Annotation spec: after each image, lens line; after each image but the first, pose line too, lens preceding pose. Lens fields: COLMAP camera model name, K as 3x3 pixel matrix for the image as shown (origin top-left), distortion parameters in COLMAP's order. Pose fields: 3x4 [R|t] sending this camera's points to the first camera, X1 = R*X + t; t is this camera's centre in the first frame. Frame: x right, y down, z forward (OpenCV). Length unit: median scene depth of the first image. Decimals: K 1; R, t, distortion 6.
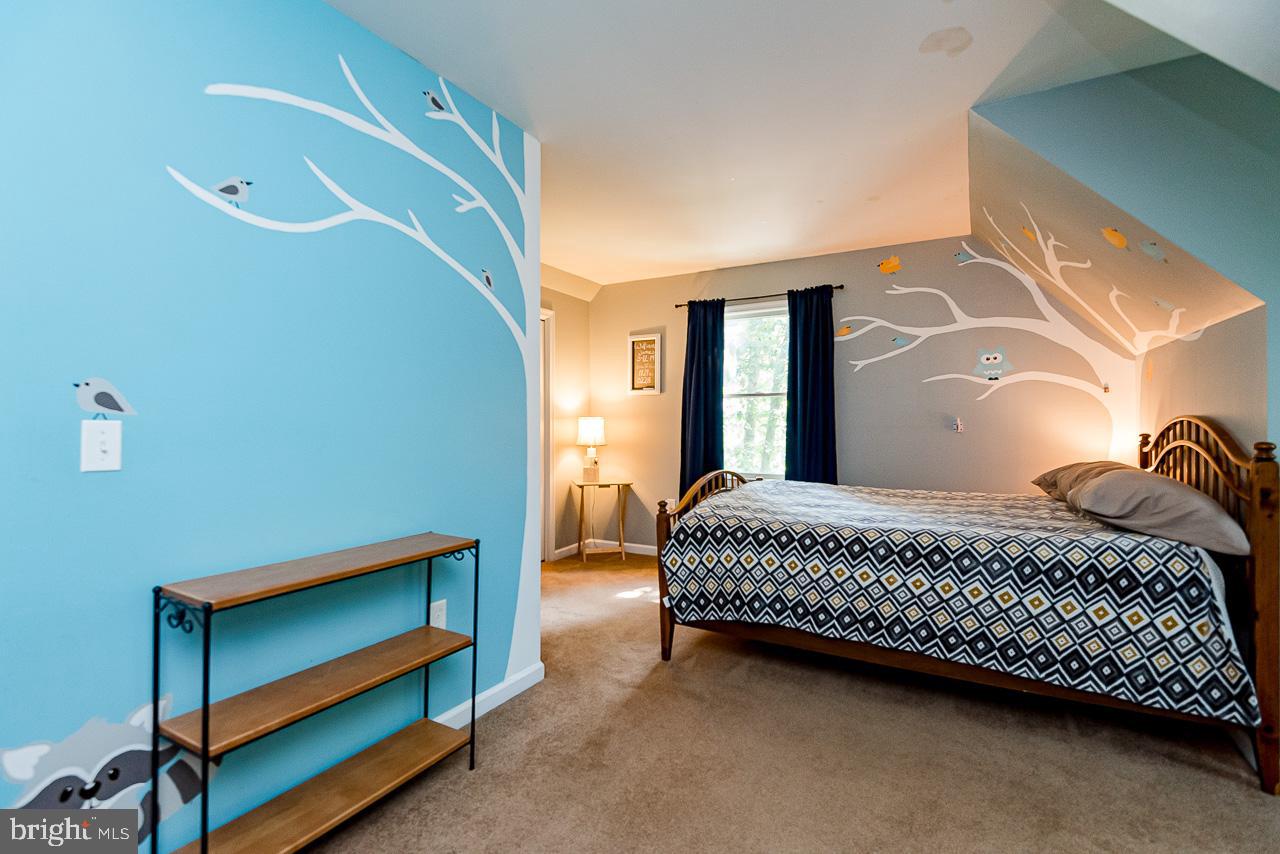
lens RADIAL K [[608.4, 0, 635.7], [0, 608.4, 424.6], [0, 0, 1]] dist [0.010869, -0.007038]
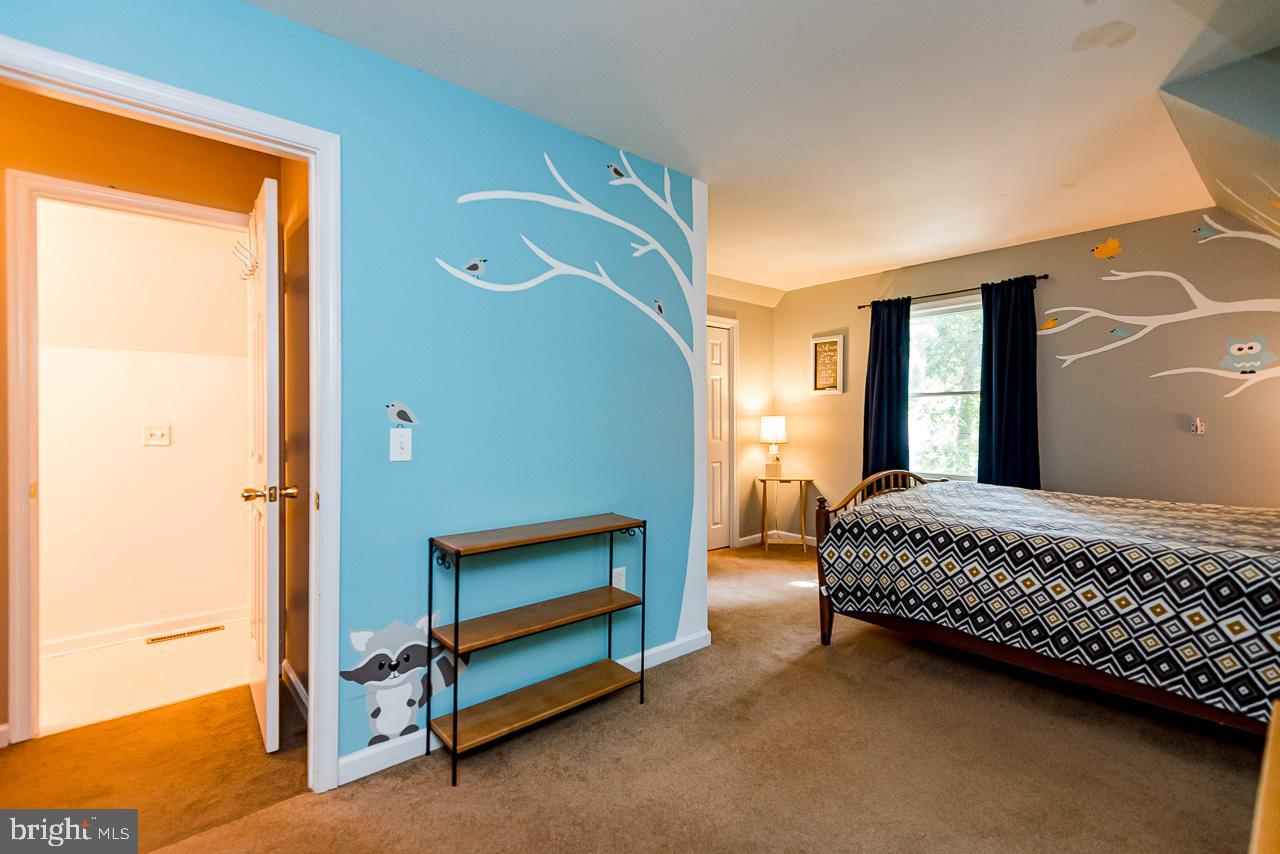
lens RADIAL K [[585.0, 0, 642.3], [0, 585.0, 423.3], [0, 0, 1]] dist [0.031149, -0.012841]
pose [[0.944951, 0.002461, -0.327203, 0.101865], [-0.000353, 0.999979, 0.006503, -0.015705], [0.327212, -0.006029, 0.944932, -0.110681]]
